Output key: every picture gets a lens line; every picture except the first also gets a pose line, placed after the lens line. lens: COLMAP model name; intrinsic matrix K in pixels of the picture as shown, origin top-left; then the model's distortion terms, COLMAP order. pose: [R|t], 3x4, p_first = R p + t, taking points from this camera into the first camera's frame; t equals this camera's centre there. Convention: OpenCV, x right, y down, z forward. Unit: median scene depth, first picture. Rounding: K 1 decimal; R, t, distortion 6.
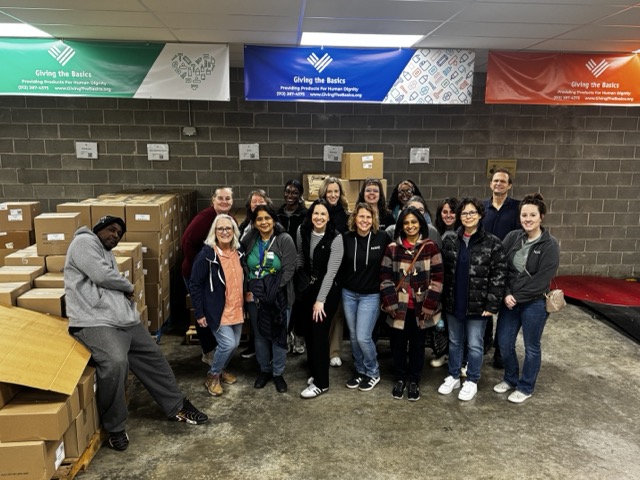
lens RADIAL K [[521.5, 0, 324.1], [0, 521.5, 249.9], [0, 0, 1]] dist [0.091186, -0.128830]
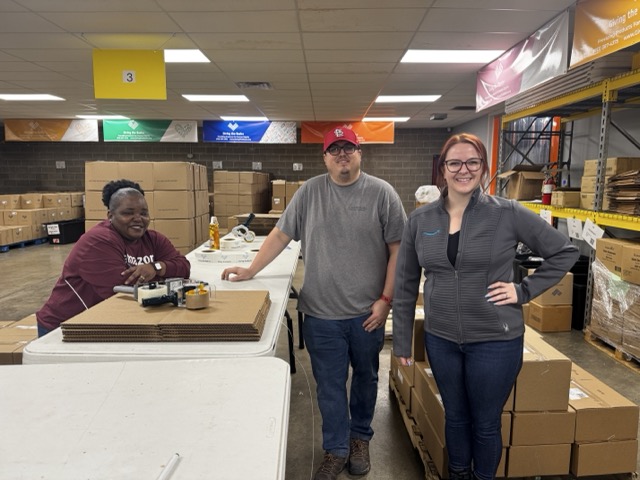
lens RADIAL K [[452.9, 0, 322.2], [0, 452.9, 240.8], [0, 0, 1]] dist [0.069330, -0.082601]
pose [[0.996560, 0.005216, -0.082711, 0.584261], [-0.010373, 0.998020, -0.062037, 0.308267], [0.082223, 0.062681, 0.994641, -1.063672]]
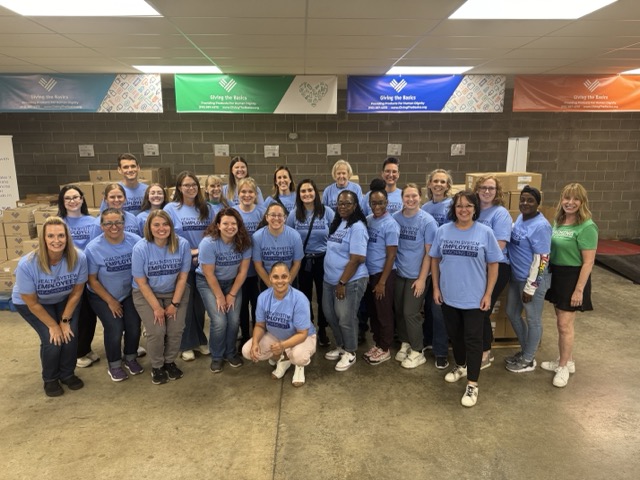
lens RADIAL K [[452.9, 0, 322.4], [0, 452.9, 246.3], [0, 0, 1]] dist [0.069330, -0.082601]
pose [[0.999232, -0.006621, -0.038623, -0.169878], [0.007104, 0.999898, 0.012372, 0.071869], [0.038537, -0.012637, 0.999177, -0.277315]]
